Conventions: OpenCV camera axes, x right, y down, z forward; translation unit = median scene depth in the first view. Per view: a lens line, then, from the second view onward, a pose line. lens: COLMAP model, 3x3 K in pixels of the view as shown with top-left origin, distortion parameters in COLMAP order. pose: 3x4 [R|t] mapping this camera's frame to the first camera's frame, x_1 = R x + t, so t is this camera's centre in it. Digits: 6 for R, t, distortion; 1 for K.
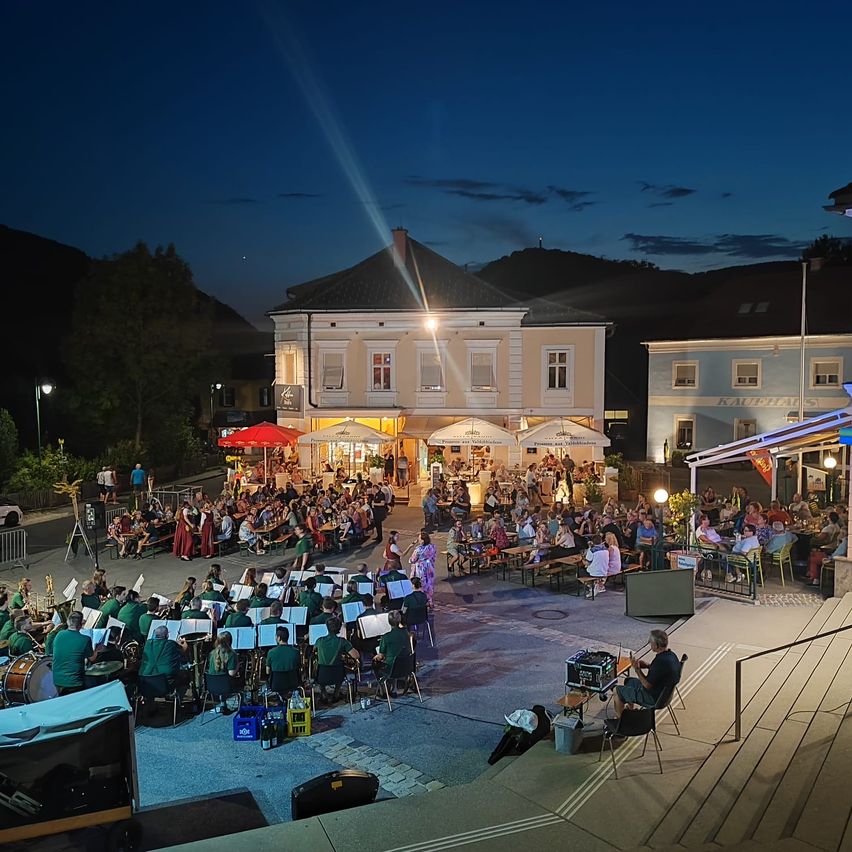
lens RADIAL K [[799.4, 0, 427.1], [0, 799.4, 437.4], [0, 0, 1]] dist [0.035071, -0.067513]
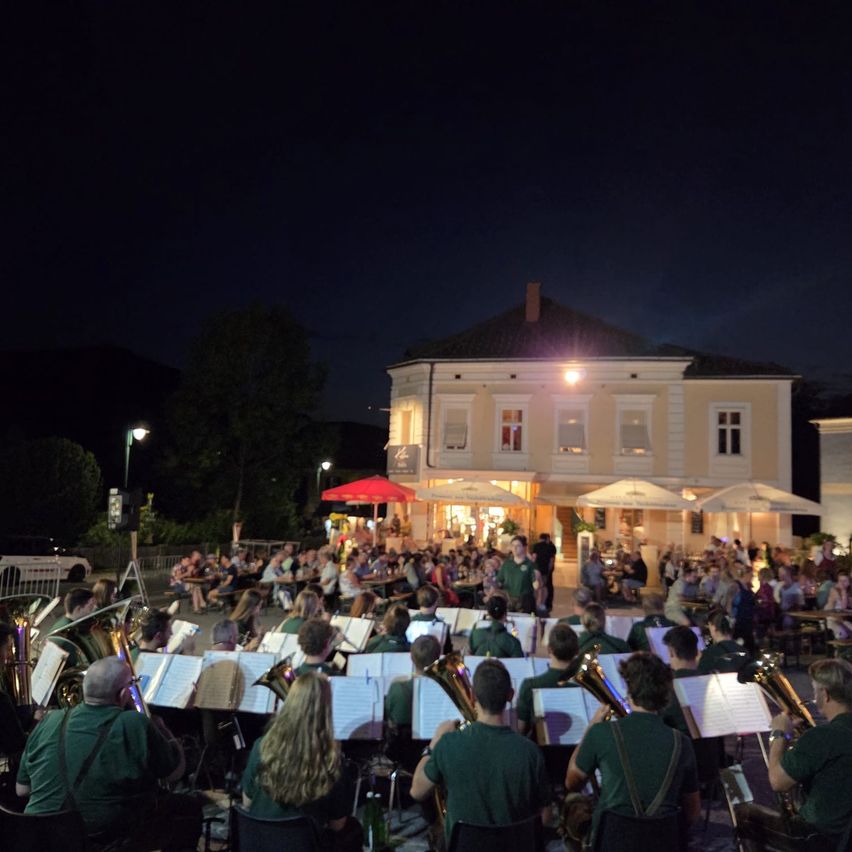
lens RADIAL K [[761.8, 0, 426.0], [0, 761.8, 426.0], [0, 0, 1]] dist [0.131532, -0.305773]
pose [[0.991449, 0.027822, -0.127495, -0.043932], [-0.048304, 0.985853, -0.160503, 0.050210], [0.121225, 0.165289, 0.978766, 0.182693]]
